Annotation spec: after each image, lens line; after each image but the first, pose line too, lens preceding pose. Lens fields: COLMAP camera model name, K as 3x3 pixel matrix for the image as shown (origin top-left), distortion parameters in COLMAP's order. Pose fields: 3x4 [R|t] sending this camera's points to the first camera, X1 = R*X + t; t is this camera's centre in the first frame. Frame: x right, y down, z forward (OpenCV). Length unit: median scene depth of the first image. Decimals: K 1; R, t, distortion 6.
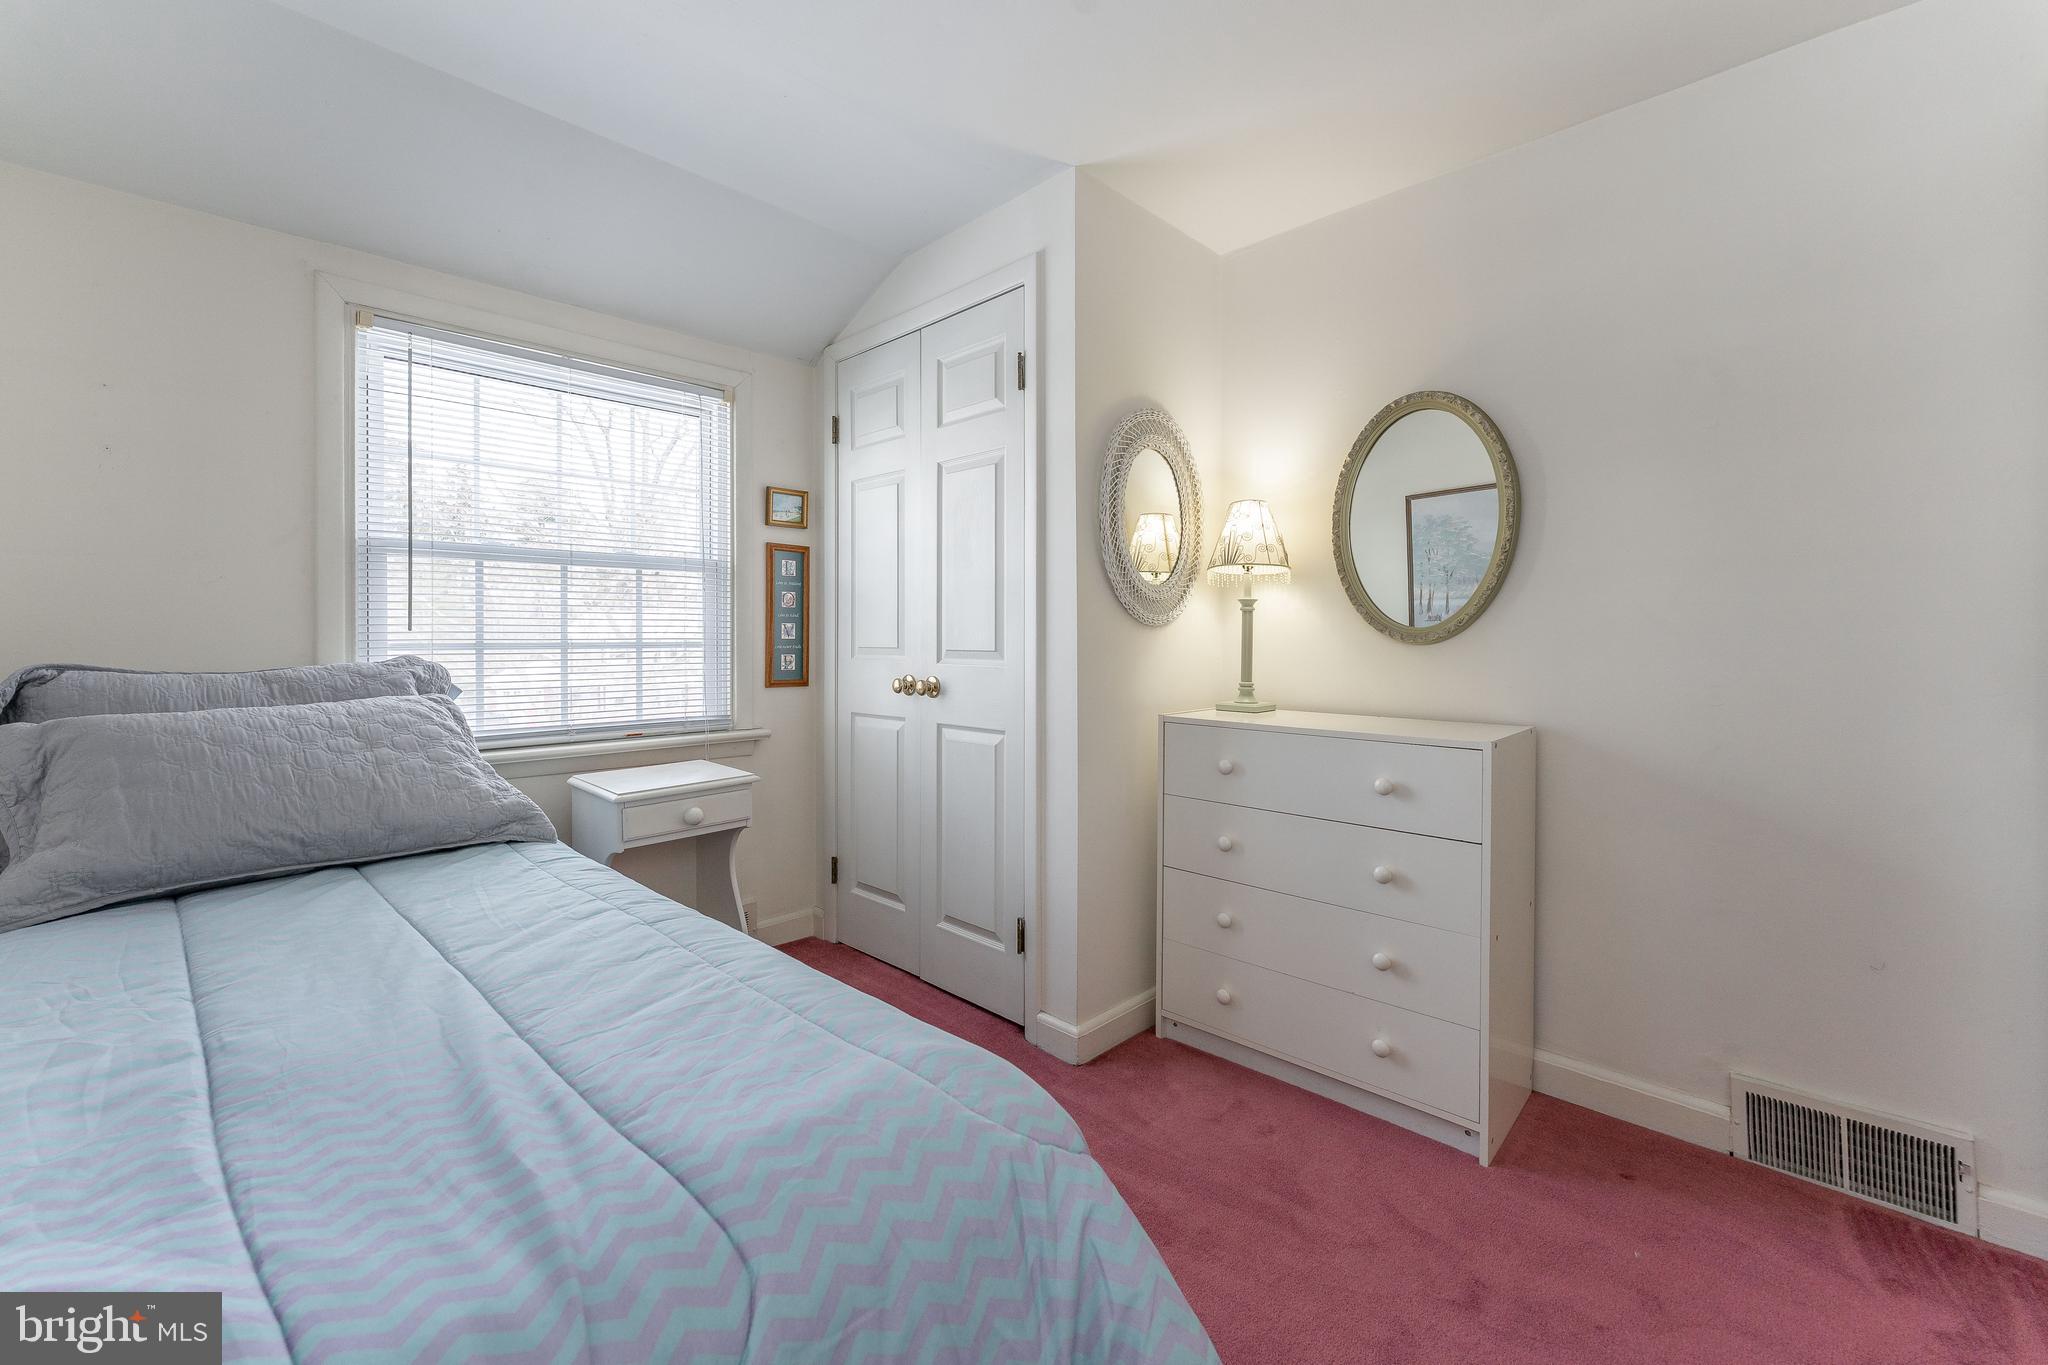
lens RADIAL K [[846.6, 0, 1020.9], [0, 846.6, 635.7], [0, 0, 1]] dist [-0.000153, -0.000020]
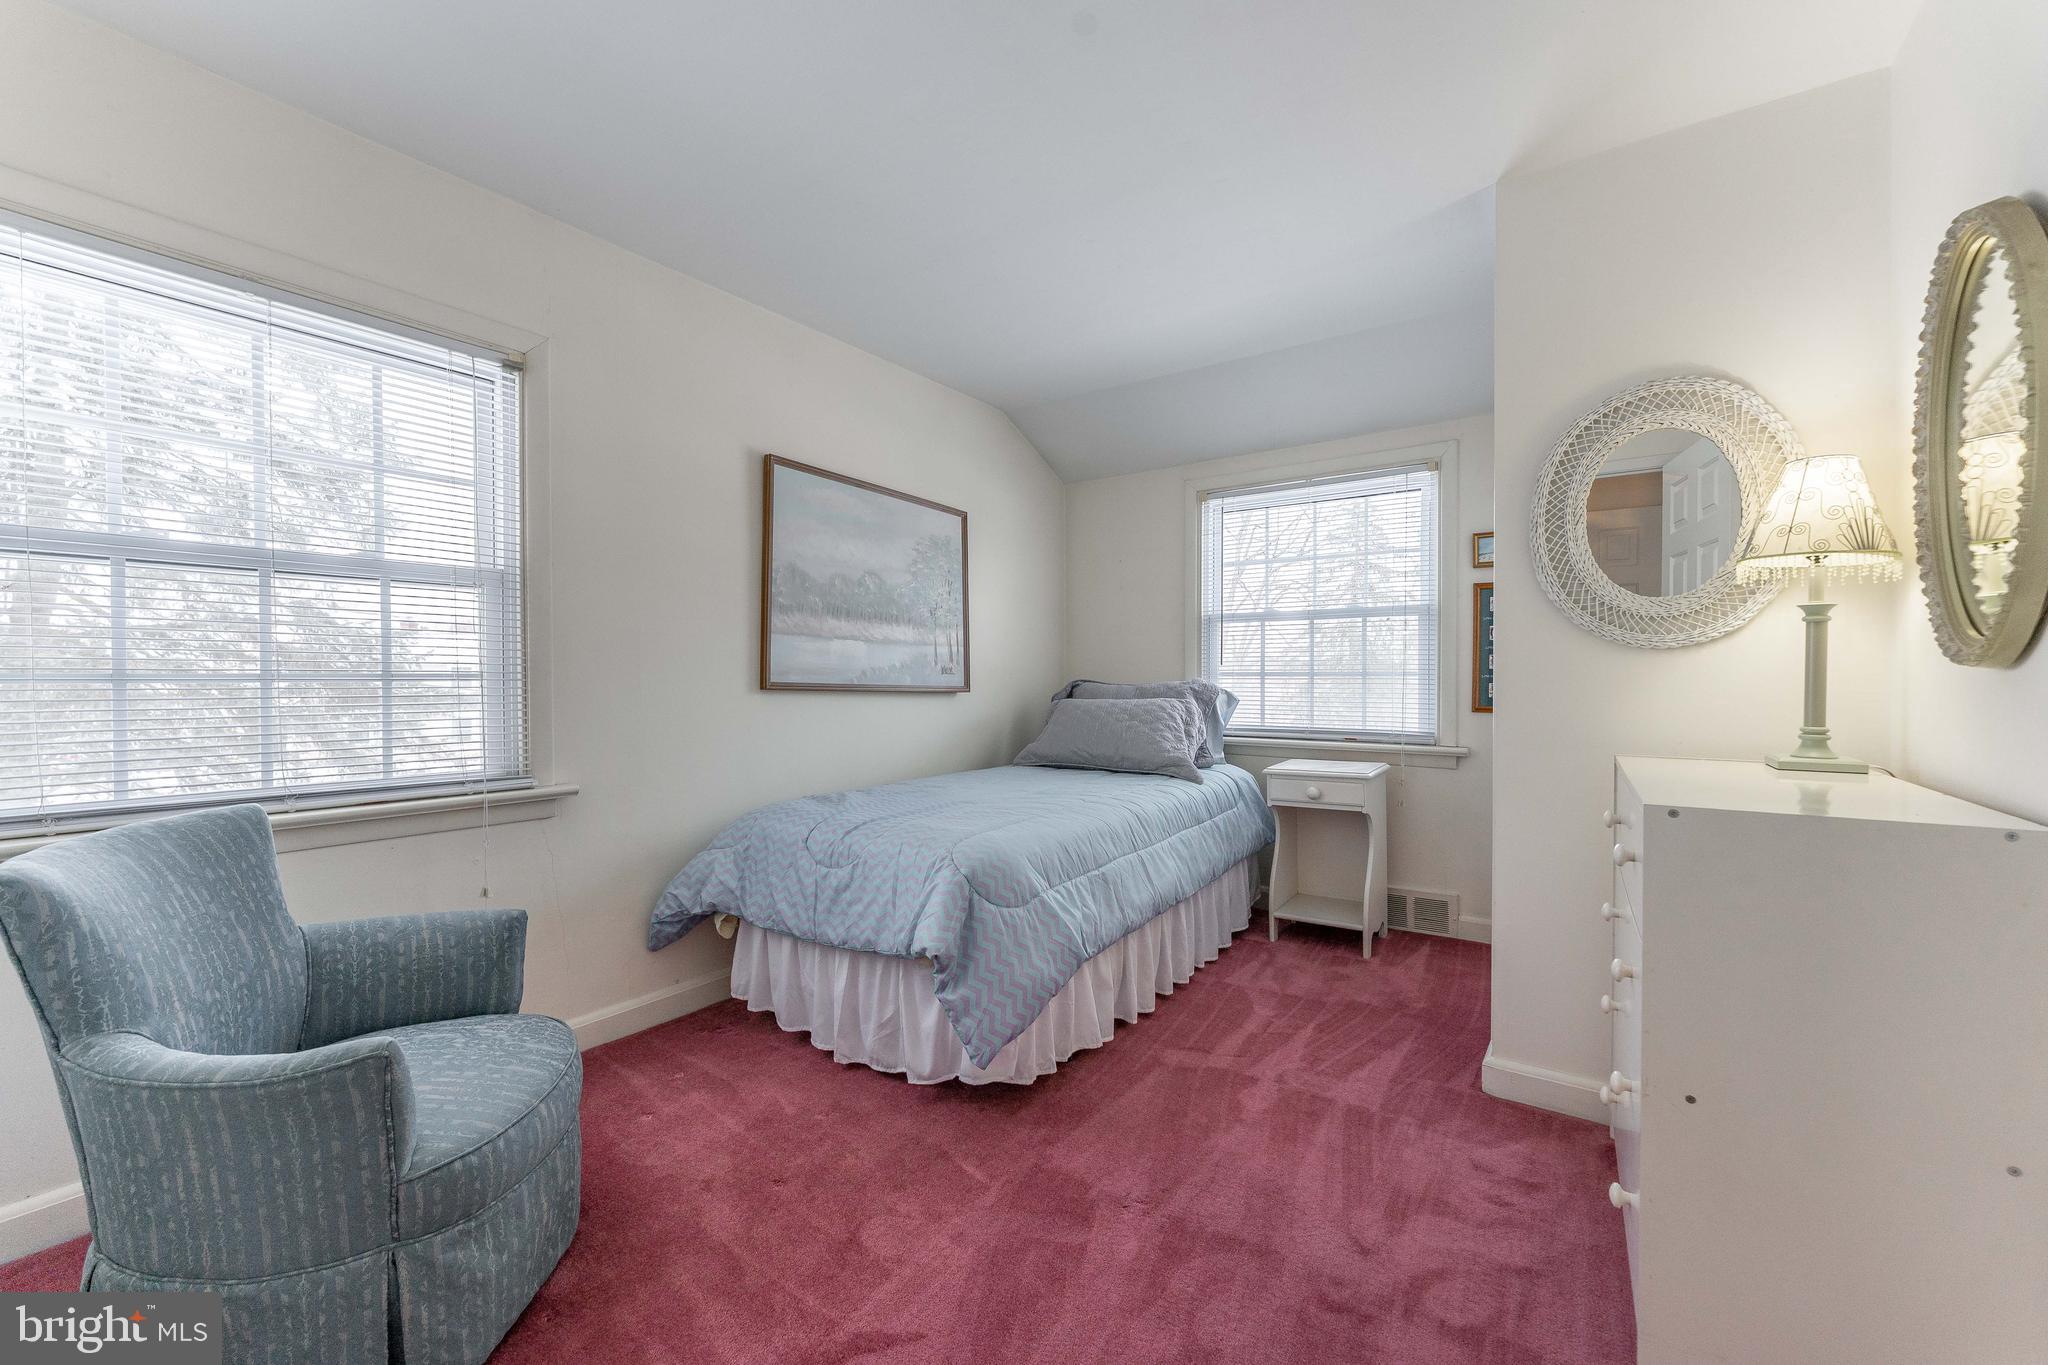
lens RADIAL K [[836.5, 0, 1009.5], [0, 836.5, 684.5], [0, 0, 1]] dist [-0.001302, -0.000122]
pose [[0.141537, 0.011404, -0.989867, 0.837470], [0.001846, 0.999929, 0.011784, 0.012011], [0.989931, -0.003495, 0.141506, 0.268401]]
